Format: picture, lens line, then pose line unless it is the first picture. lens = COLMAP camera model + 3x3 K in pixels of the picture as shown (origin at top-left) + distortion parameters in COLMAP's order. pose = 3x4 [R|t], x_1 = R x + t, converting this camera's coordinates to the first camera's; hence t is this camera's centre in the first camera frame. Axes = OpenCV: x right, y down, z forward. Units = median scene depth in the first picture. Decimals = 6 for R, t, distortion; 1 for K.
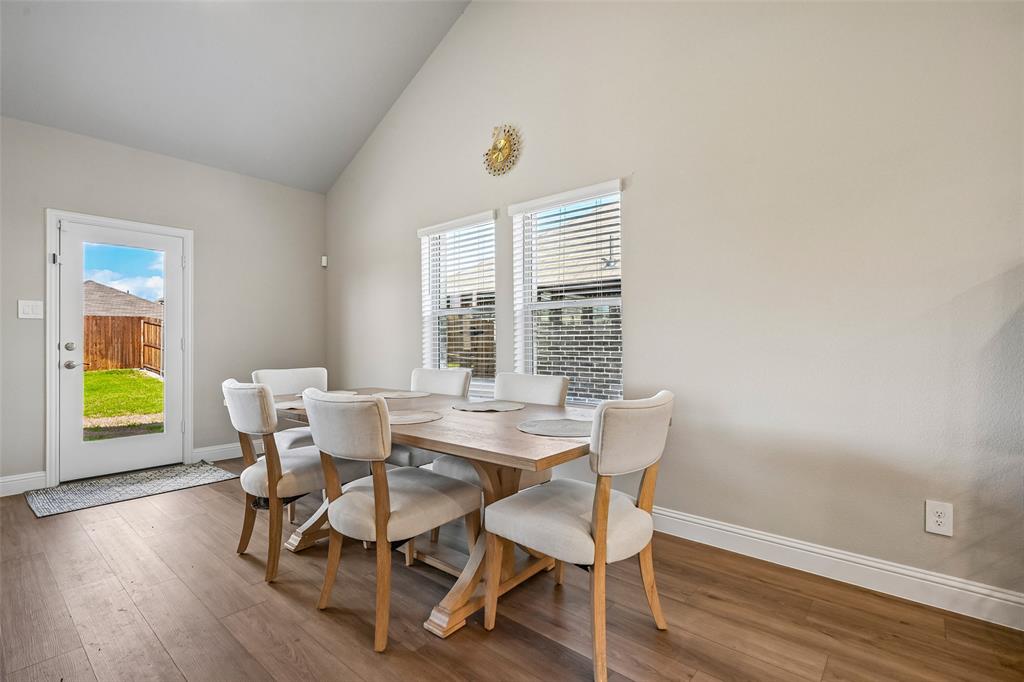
lens RADIAL K [[480.1, 0, 511.6], [0, 480.1, 340.8], [0, 0, 1]] dist [0.000025, 0.000695]
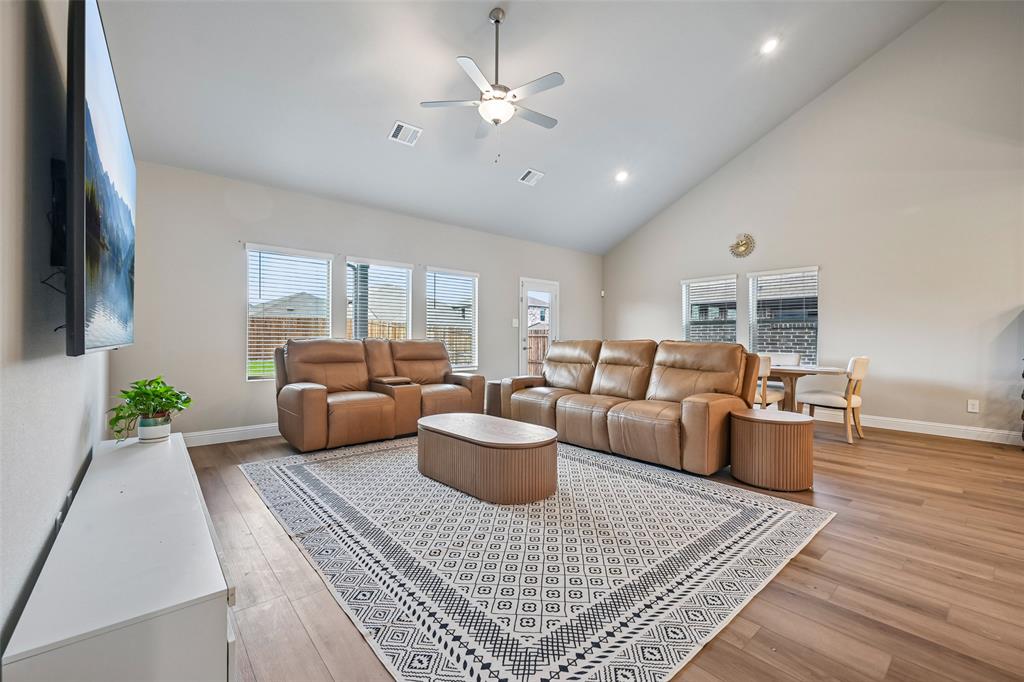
lens RADIAL K [[432.9, 0, 513.8], [0, 432.9, 336.1], [0, 0, 1]] dist [0.003076, -0.000206]
pose [[0.989791, 0.006793, -0.142365, -0.681912], [-0.007484, 0.999963, -0.004320, 0.005439], [0.142330, 0.005341, 0.989805, -0.923544]]
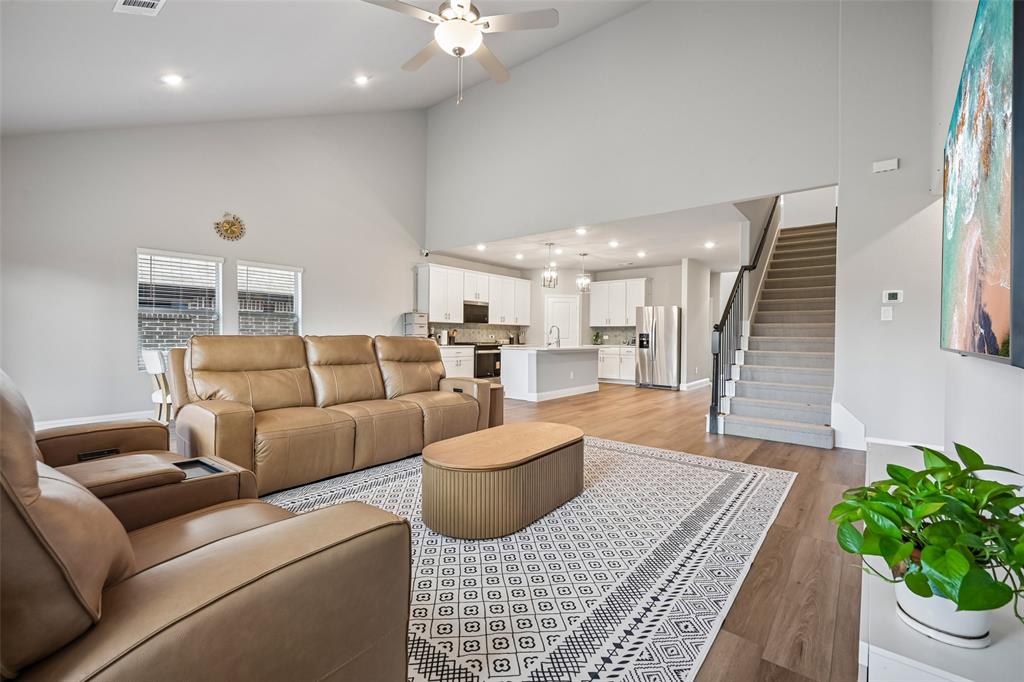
lens RADIAL K [[436.1, 0, 513.7], [0, 436.1, 339.2], [0, 0, 1]] dist [0.001819, 0.000065]
pose [[-0.036617, -0.007948, 0.999298, -1.628892], [-0.011165, 0.999909, 0.007544, 0.004591], [-0.999267, -0.010881, -0.036702, -0.026938]]
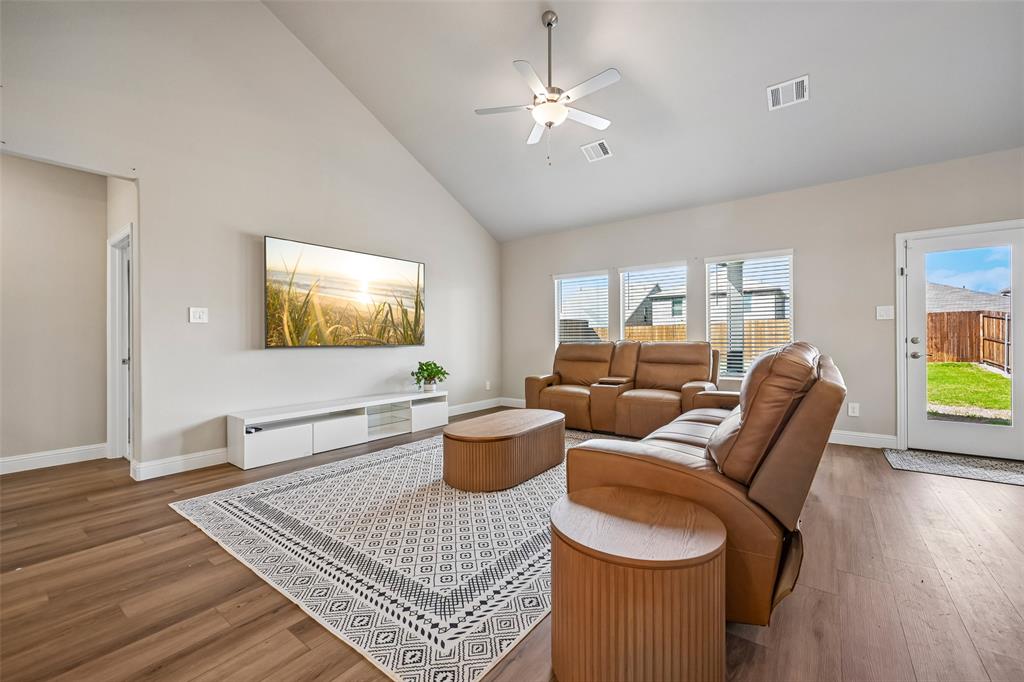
lens RADIAL K [[412.6, 0, 515.5], [0, 412.6, 338.8], [0, 0, 1]] dist [-0.001602, 0.000254]
pose [[0.069325, -0.000781, -0.997594, 0.067983], [0.008568, 0.999963, -0.000188, -0.000556], [0.997557, -0.008535, 0.069329, -0.099919]]
